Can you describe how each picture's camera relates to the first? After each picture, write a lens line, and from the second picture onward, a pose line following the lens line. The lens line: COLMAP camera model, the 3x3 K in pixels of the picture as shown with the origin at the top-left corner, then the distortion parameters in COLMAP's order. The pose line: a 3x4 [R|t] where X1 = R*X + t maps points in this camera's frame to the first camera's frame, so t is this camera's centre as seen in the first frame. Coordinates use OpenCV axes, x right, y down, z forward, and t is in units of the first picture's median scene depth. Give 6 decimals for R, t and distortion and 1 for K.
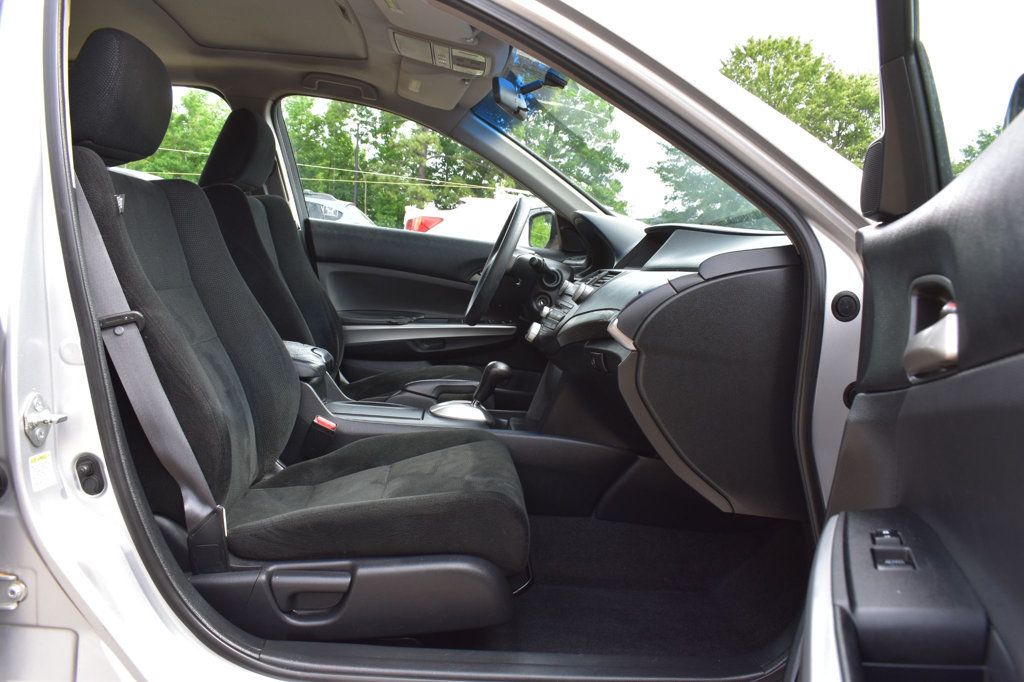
lens RADIAL K [[798.4, 0, 515.8], [0, 798.4, 346.0], [0, 0, 1]] dist [-0.098809, 0.012440]
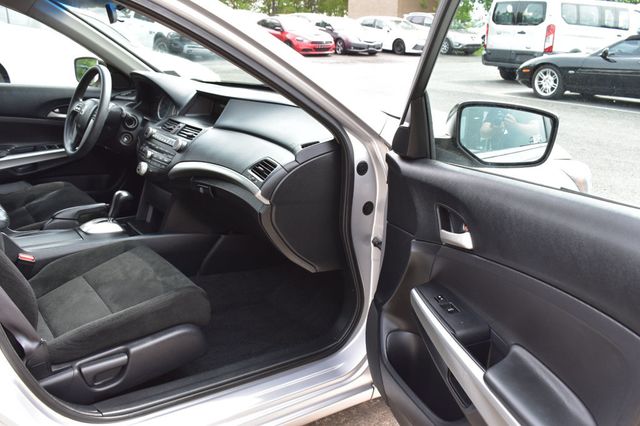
lens RADIAL K [[601.6, 0, 317.3], [0, 601.6, 213.1], [0, 0, 1]] dist [-0.008807, 0.000000]
pose [[0.865326, -0.171006, 0.471135, -0.248096], [0.076570, 0.974065, 0.212917, -0.155179], [-0.495327, -0.148168, 0.855978, -0.173979]]
